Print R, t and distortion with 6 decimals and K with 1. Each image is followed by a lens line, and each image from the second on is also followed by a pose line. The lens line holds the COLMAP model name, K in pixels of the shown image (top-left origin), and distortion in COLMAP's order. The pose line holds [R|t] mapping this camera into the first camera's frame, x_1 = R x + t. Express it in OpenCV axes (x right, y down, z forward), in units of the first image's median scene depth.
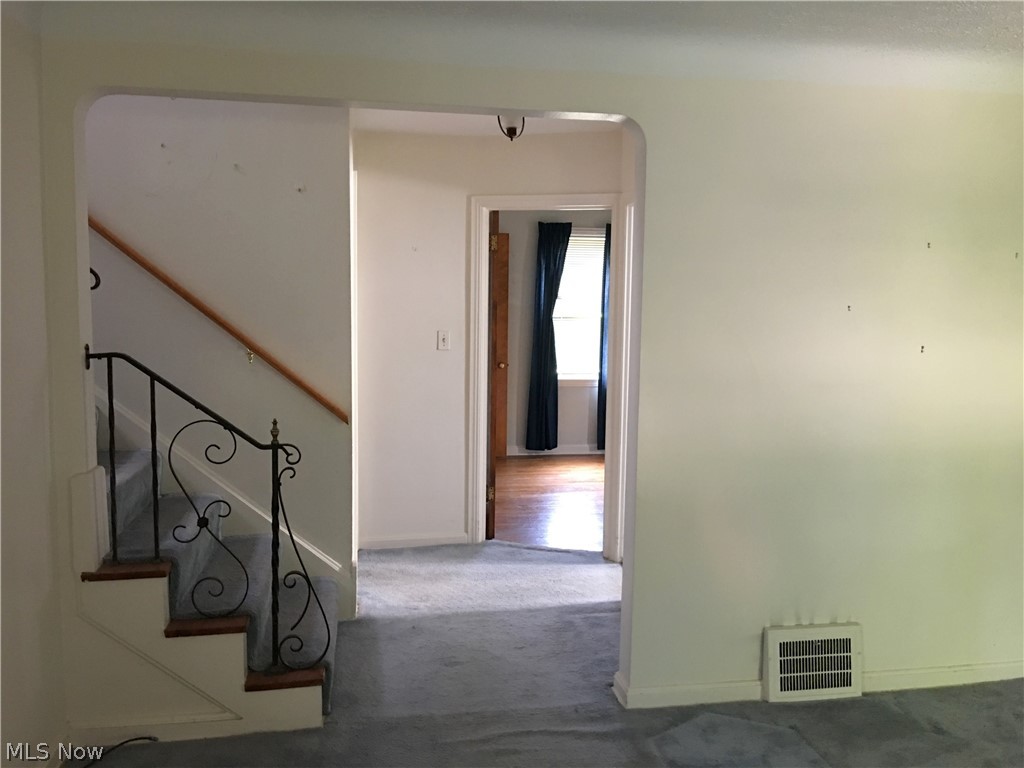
lens RADIAL K [[862.2, 0, 512.0], [0, 862.2, 384.0], [0, 0, 1]] dist [0.079712, -0.142429]
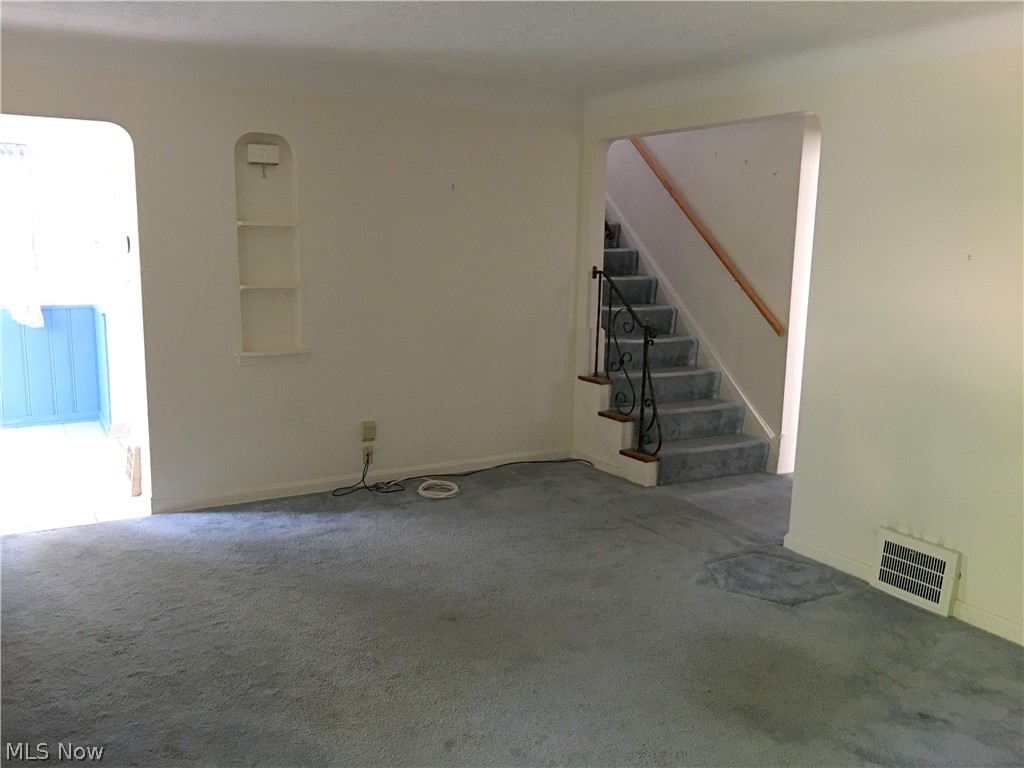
lens RADIAL K [[862.2, 0, 512.0], [0, 862.2, 384.0], [0, 0, 1]] dist [0.079712, -0.142429]
pose [[0.351542, 0.156671, -0.922969, 1.194219], [-0.121513, 0.985193, 0.120951, 0.004899], [0.928253, 0.069634, 0.365374, 0.077933]]
